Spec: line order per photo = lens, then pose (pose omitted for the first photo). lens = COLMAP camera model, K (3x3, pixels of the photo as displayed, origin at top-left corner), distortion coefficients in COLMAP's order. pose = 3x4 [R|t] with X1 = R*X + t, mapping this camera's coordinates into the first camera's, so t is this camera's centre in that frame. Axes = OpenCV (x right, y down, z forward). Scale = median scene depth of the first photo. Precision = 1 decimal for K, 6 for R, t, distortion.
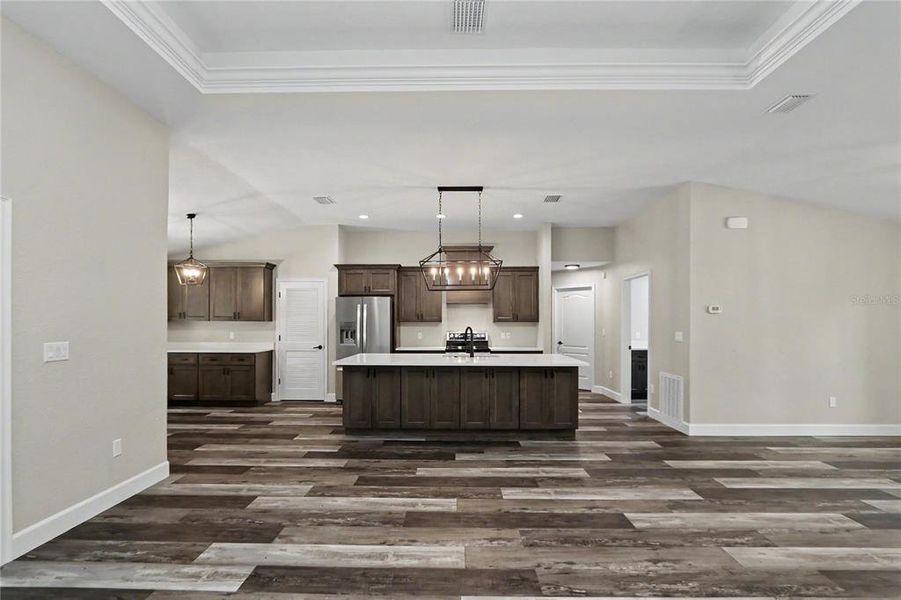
lens RADIAL K [[421.5, 0, 451.6], [0, 421.5, 331.2], [0, 0, 1]] dist [-0.020324, 0.002462]
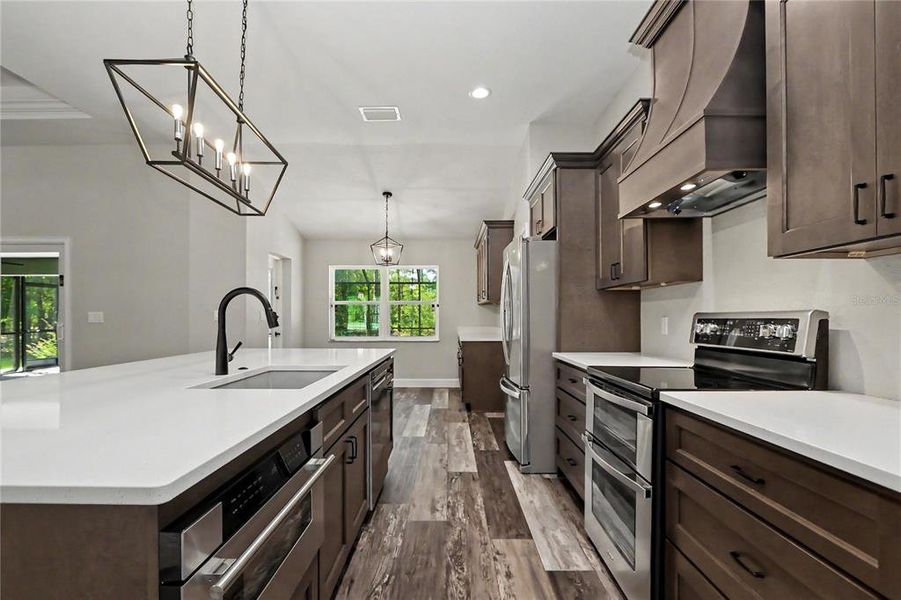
lens RADIAL K [[433.2, 0, 453.5], [0, 433.2, 318.5], [0, 0, 1]] dist [-0.023866, 0.000206]
pose [[0.009845, 0.001758, -0.999950, 0.314148], [-0.019204, 0.999814, 0.001569, 0.007979], [0.999767, 0.019188, 0.009877, 0.925009]]
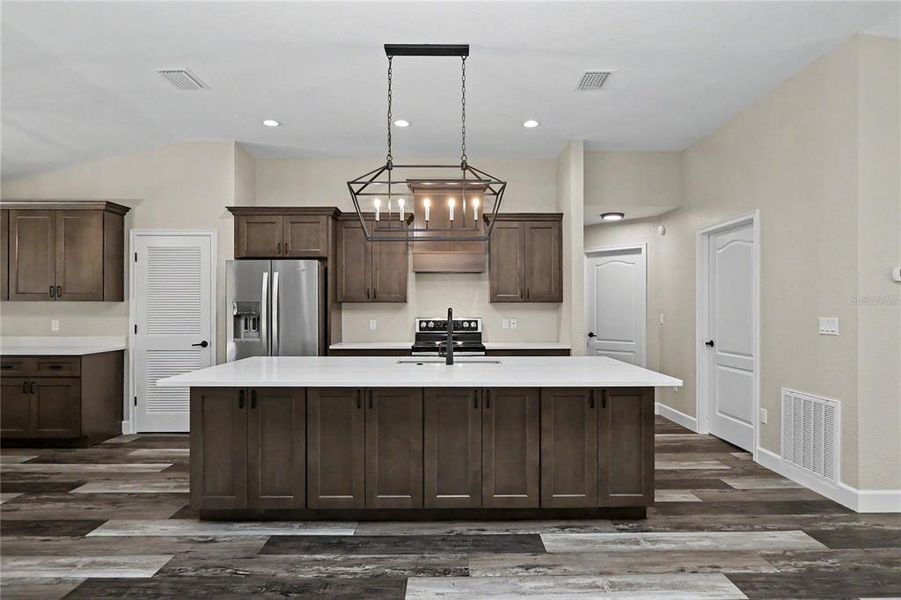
lens RADIAL K [[507.5, 0, 456.9], [0, 507.5, 310.2], [0, 0, 1]] dist [-0.015204, 0.005578]
pose [[0.999538, -0.001643, 0.030349, 0.029542], [0.002104, 0.999883, -0.015139, 0.001128], [-0.030320, 0.015196, 0.999425, 0.273798]]
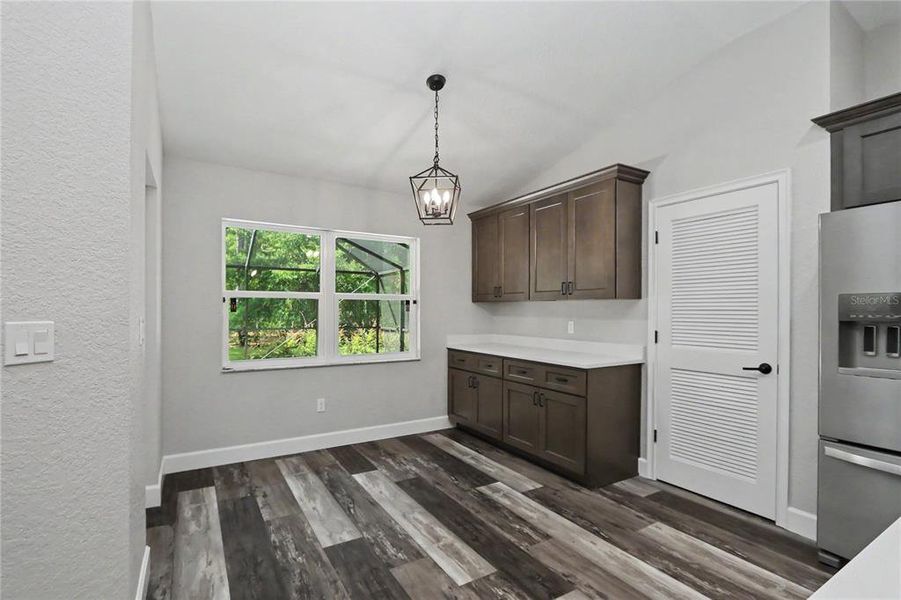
lens RADIAL K [[421.5, 0, 441.0], [0, 421.5, 307.0], [0, 0, 1]] dist [-0.020324, 0.002462]
pose [[0.520697, -0.005782, -0.853722, -0.160536], [-0.020188, 0.999614, -0.019083, -0.001947], [0.853503, 0.027172, 0.520379, 0.606006]]
